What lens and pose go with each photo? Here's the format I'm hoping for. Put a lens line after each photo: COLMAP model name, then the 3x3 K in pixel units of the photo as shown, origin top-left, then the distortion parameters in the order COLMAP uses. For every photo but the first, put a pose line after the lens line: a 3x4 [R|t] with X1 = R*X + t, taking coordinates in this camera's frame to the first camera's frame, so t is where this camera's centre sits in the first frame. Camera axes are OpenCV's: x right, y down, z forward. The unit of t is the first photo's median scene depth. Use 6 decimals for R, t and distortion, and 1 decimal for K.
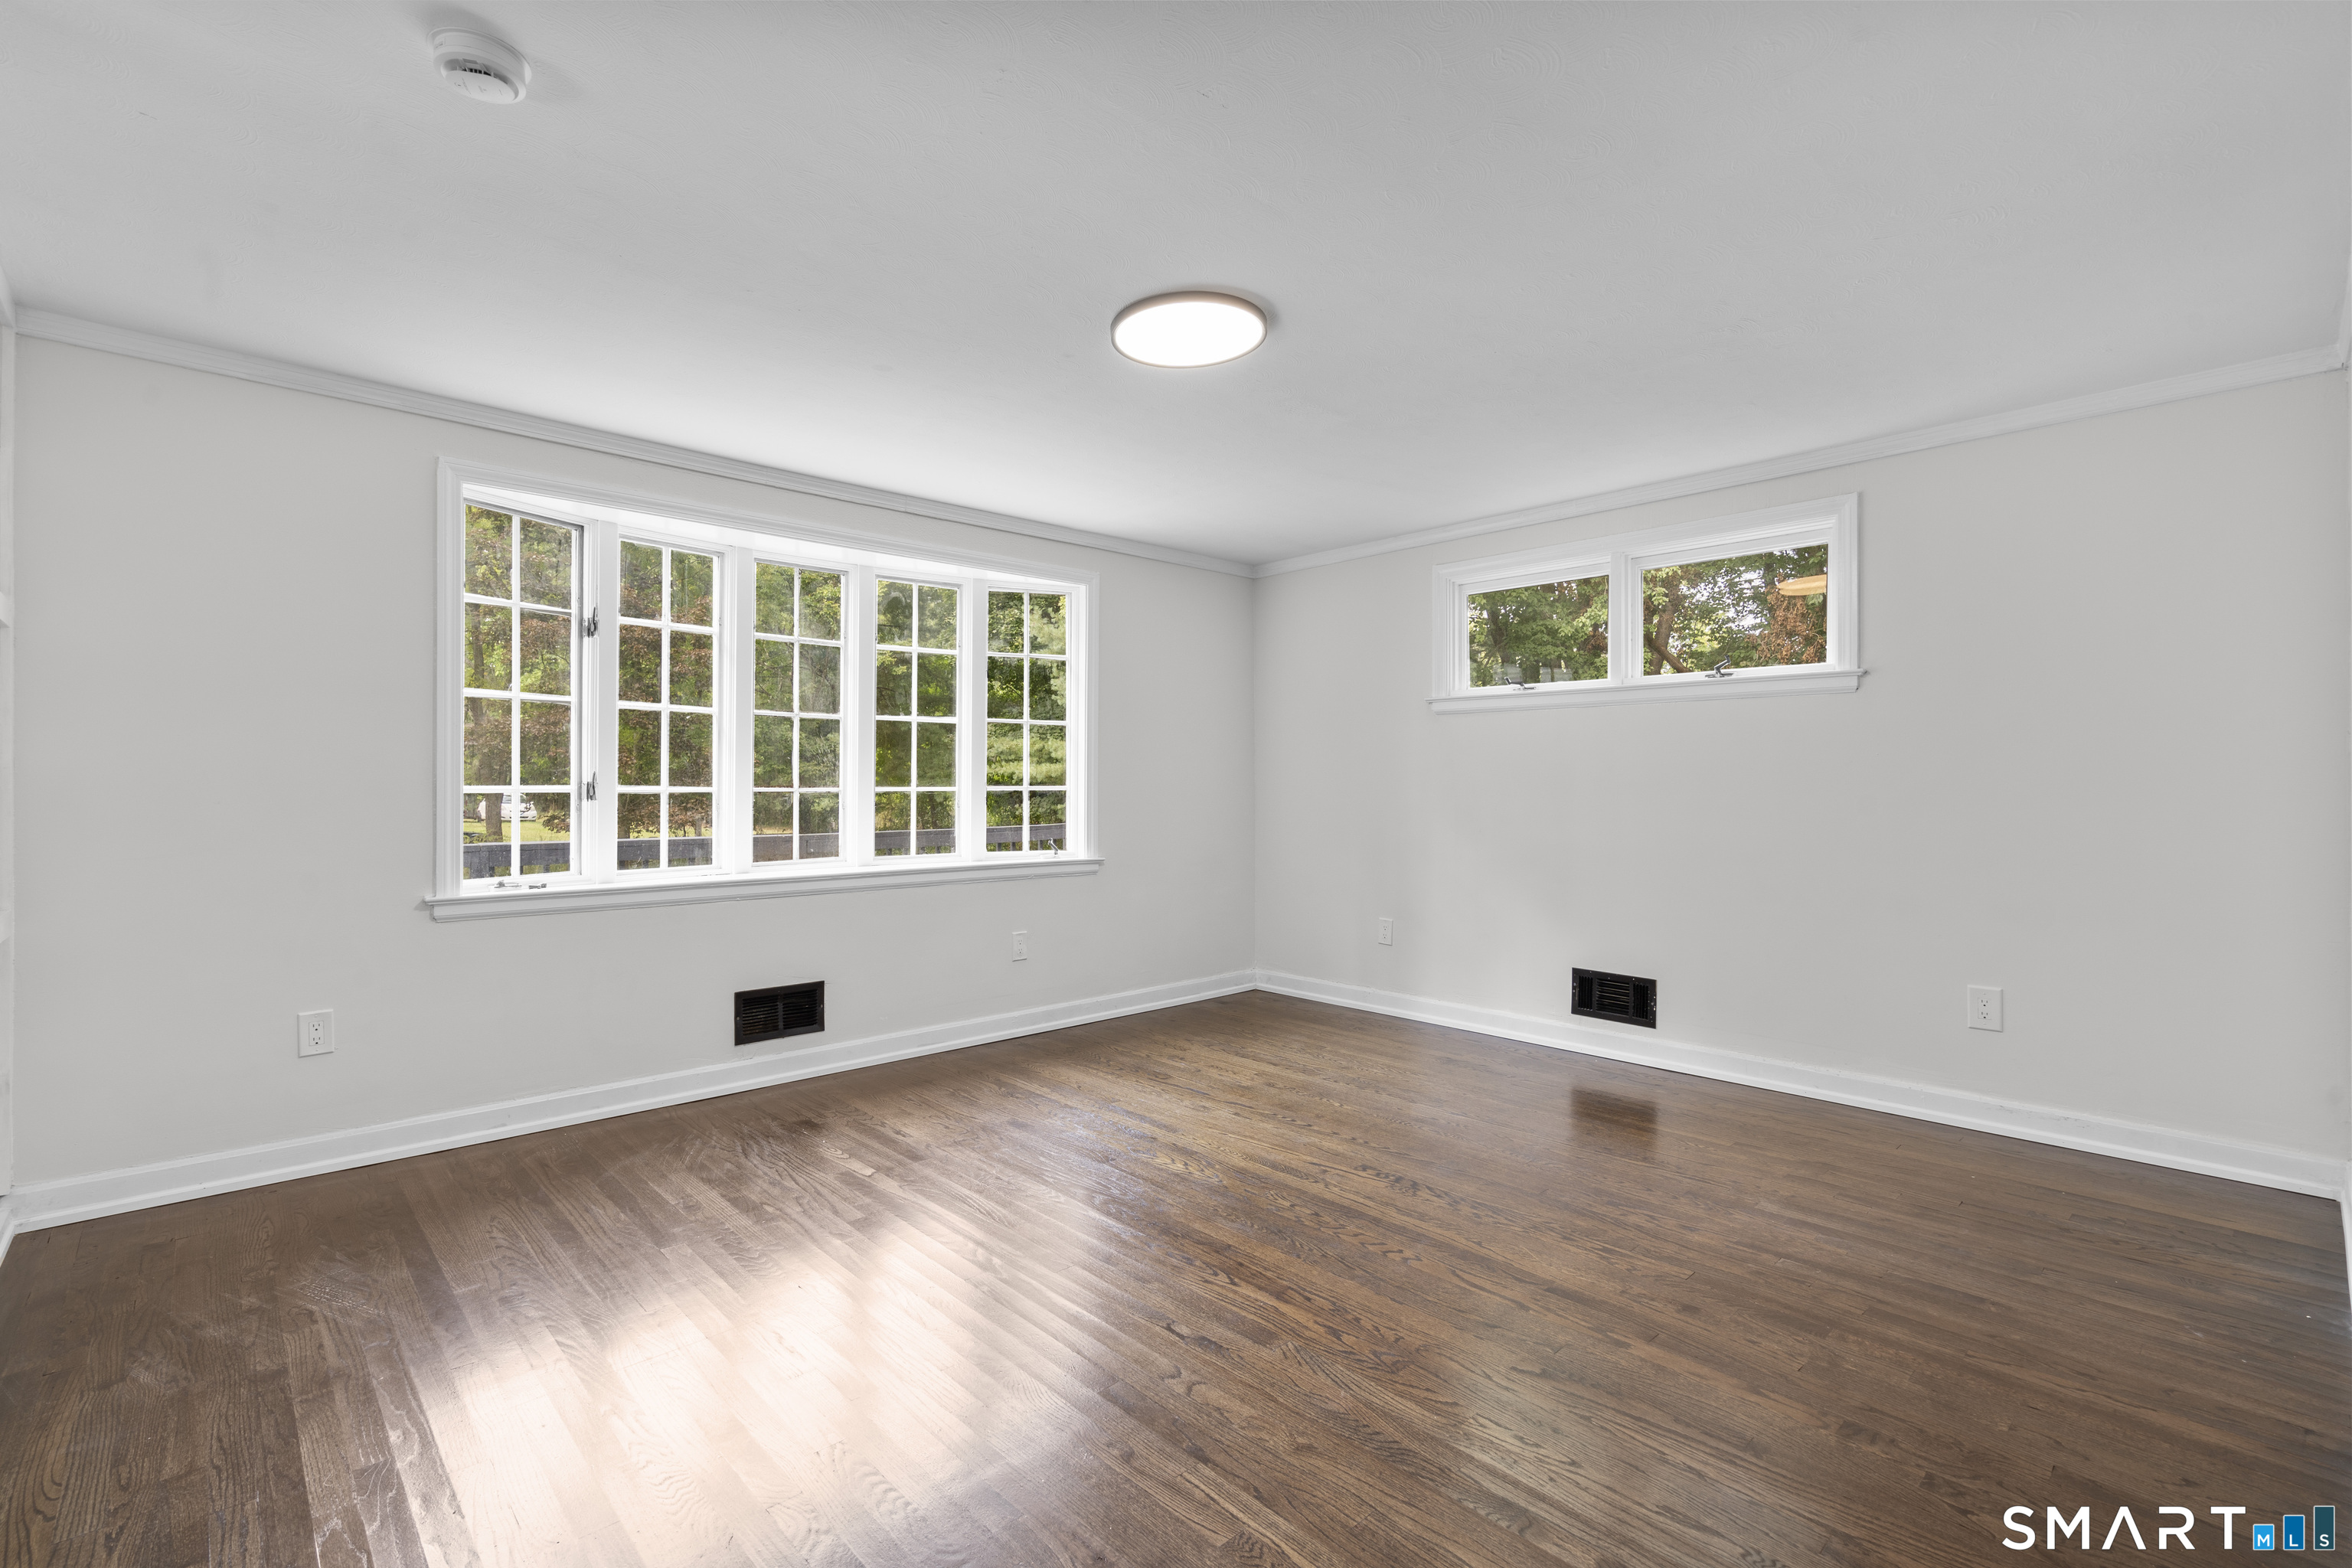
lens RADIAL K [[1055.8, 0, 1173.2], [0, 1055.8, 782.6], [0, 0, 1]] dist [0.003943, -0.000061]
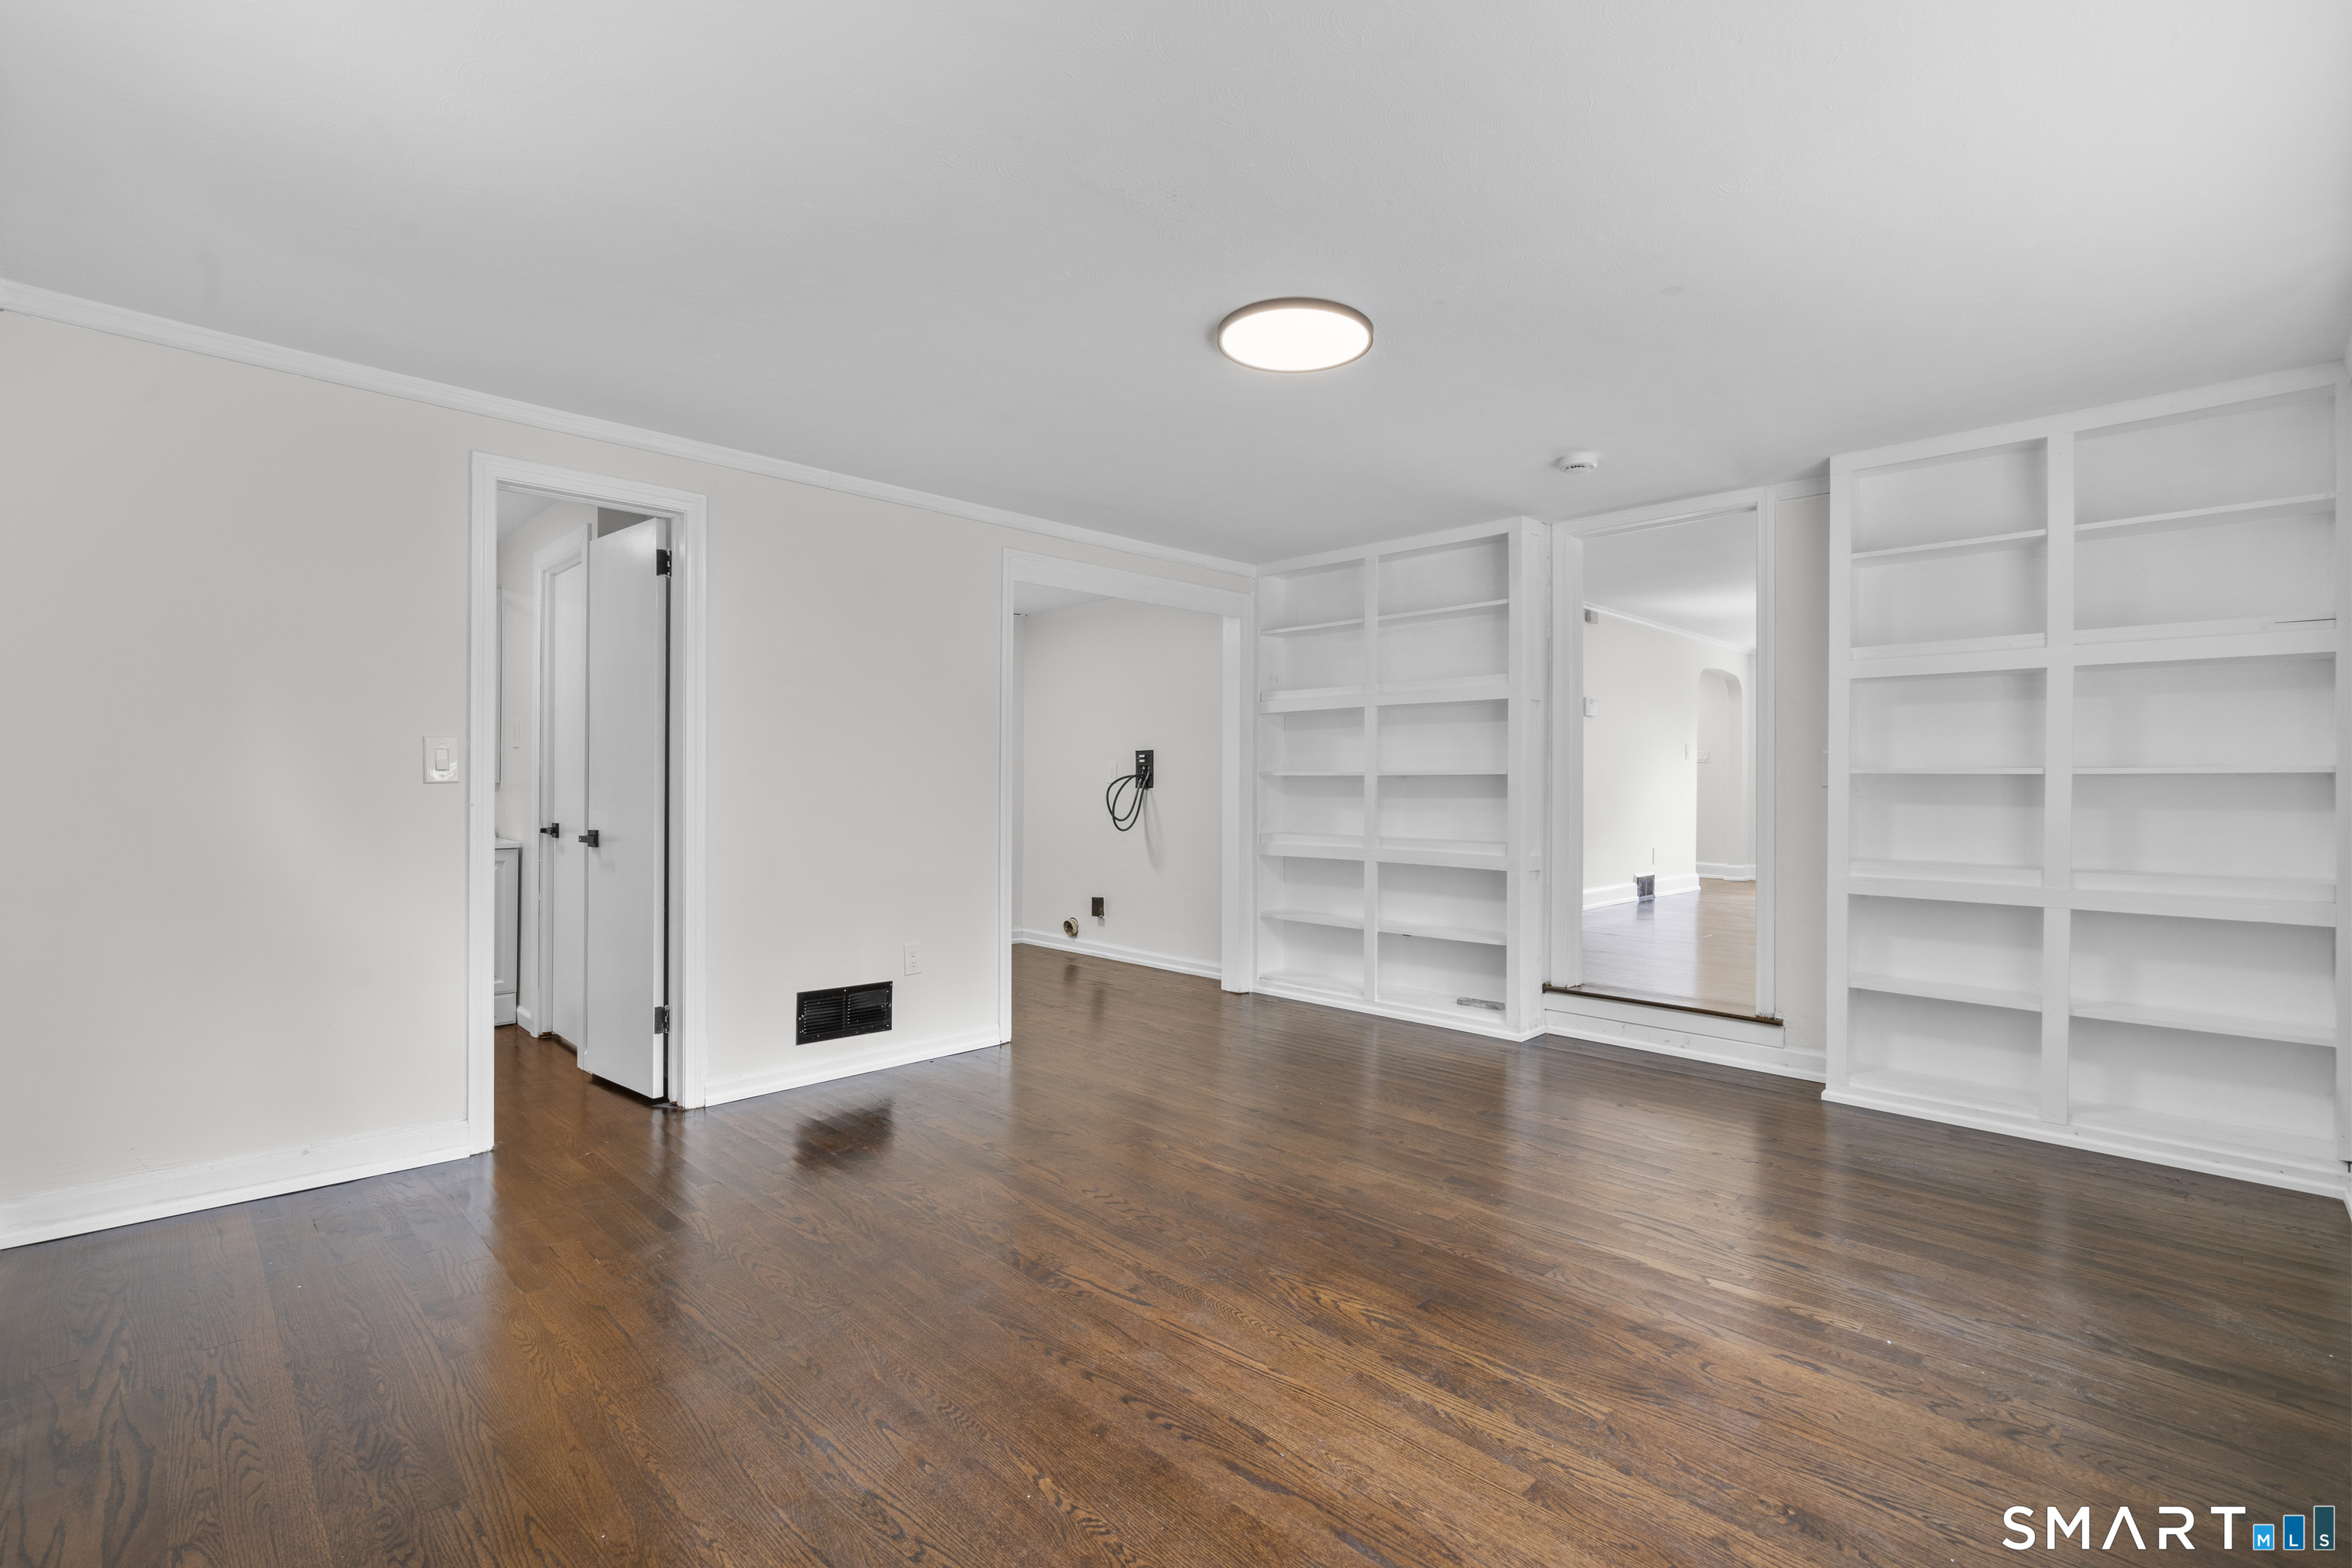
lens RADIAL K [[1055.8, 0, 1178.1], [0, 1055.8, 782.8], [0, 0, 1]] dist [0.003943, -0.000061]
pose [[-0.999419, -0.006019, -0.033554, 0.135620], [-0.005988, 0.999982, -0.000999, 0.000330], [0.033559, -0.000797, -0.999436, 1.726981]]
